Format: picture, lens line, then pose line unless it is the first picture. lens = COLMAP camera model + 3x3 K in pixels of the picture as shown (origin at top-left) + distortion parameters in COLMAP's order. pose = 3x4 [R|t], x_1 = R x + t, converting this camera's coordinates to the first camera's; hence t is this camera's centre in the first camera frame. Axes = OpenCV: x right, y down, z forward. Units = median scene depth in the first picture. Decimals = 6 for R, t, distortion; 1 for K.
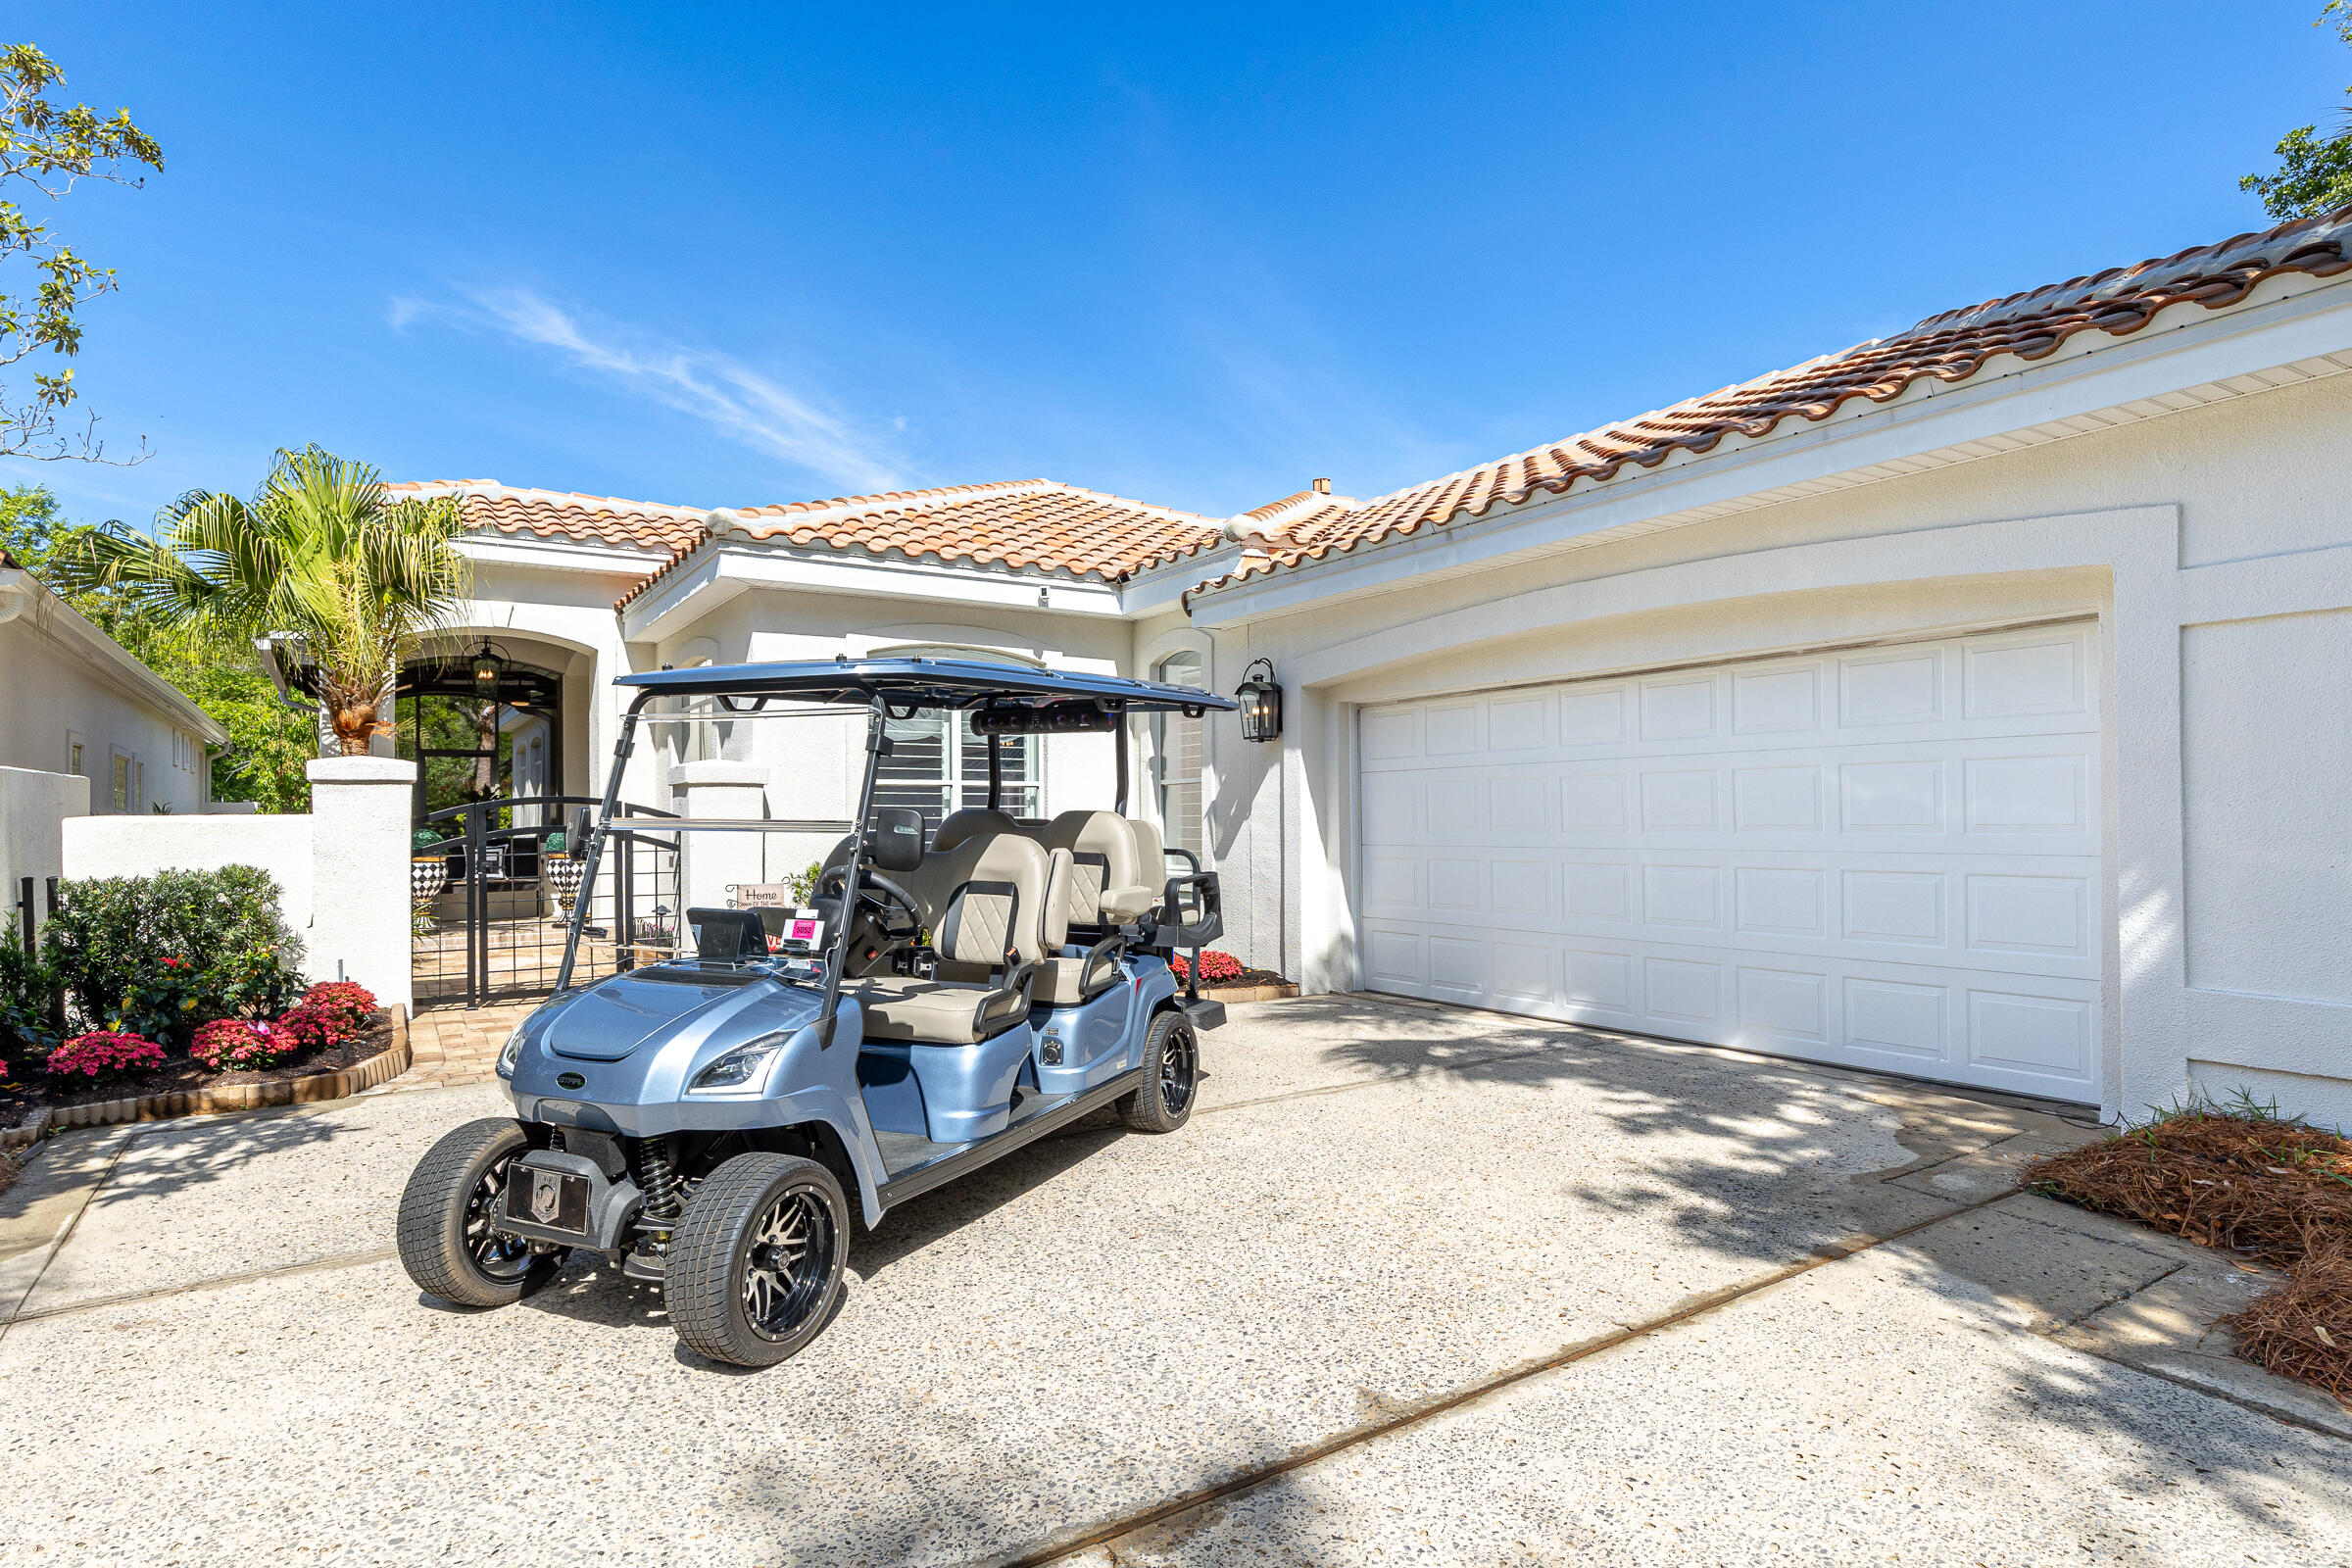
lens RADIAL K [[1268.1, 0, 1160.1], [0, 1268.1, 810.8], [0, 0, 1]] dist [-0.004299, 0.003974]
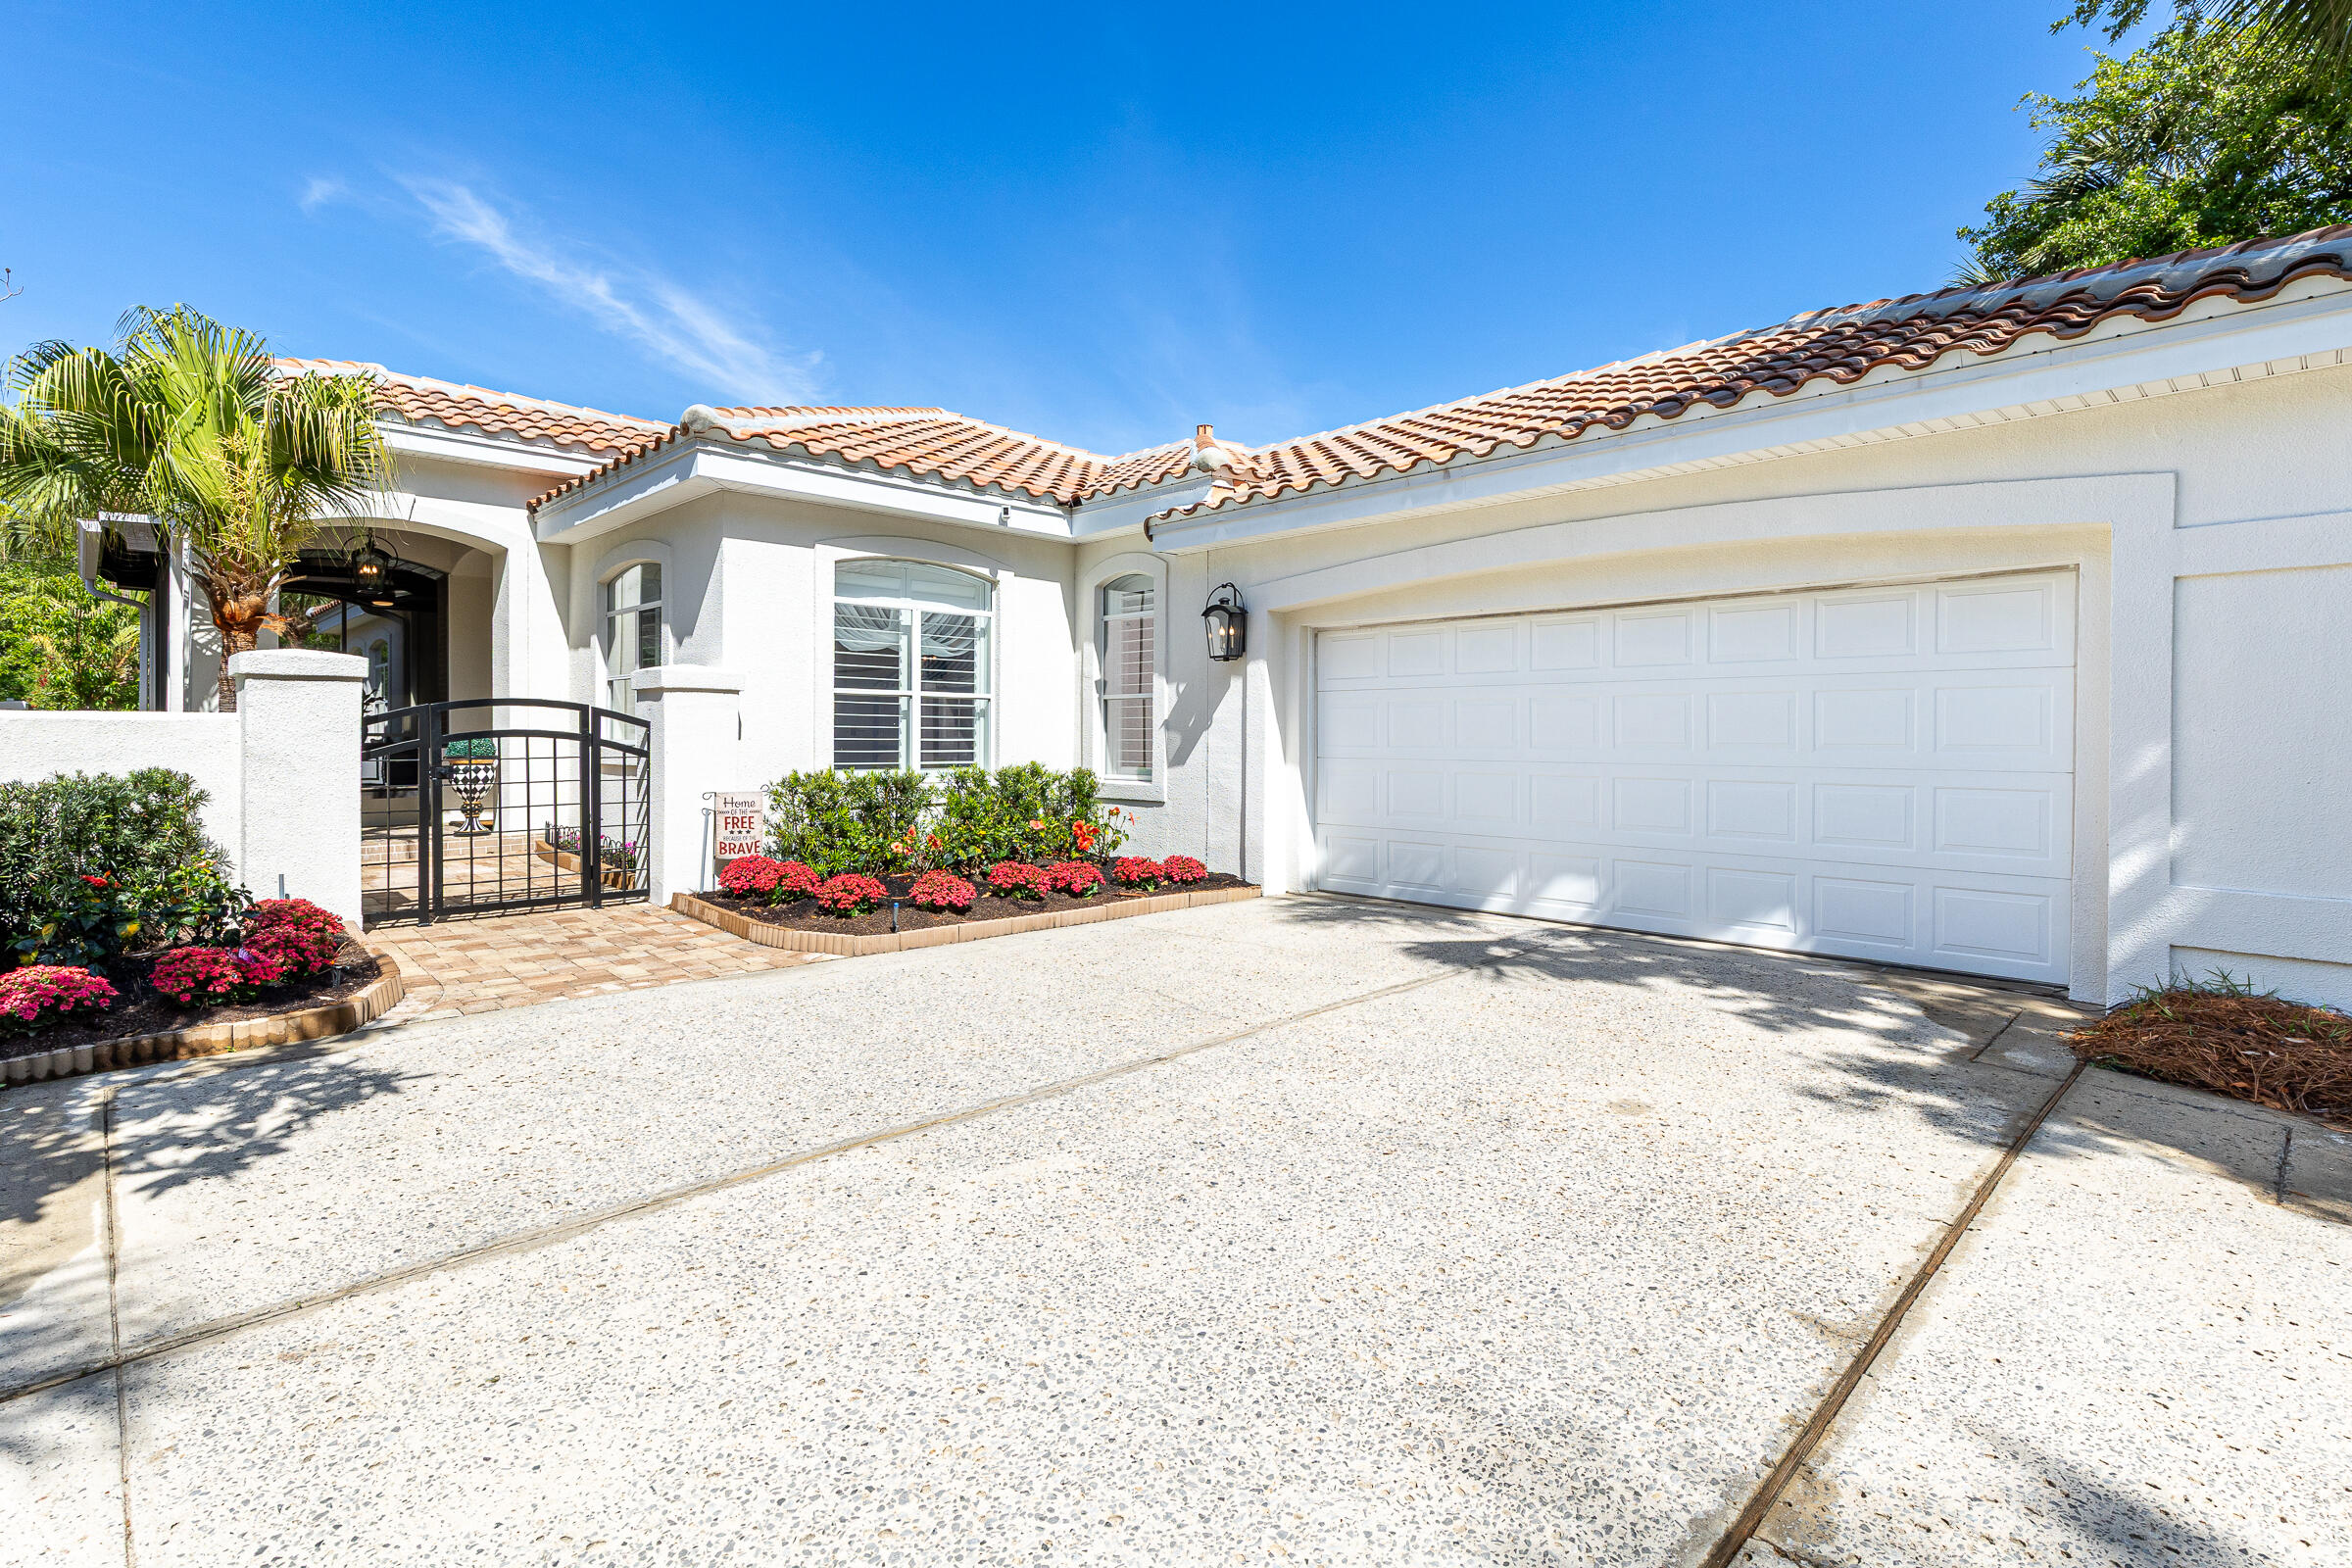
lens RADIAL K [[1118.7, 0, 1159.4], [0, 1118.7, 748.8], [0, 0, 1]] dist [0.001772, 0.001913]
pose [[0.980767, 0.010921, 0.194877, -0.164506], [-0.014547, 0.999746, 0.017186, 0.004605], [-0.194640, -0.019690, 0.980677, 0.084995]]
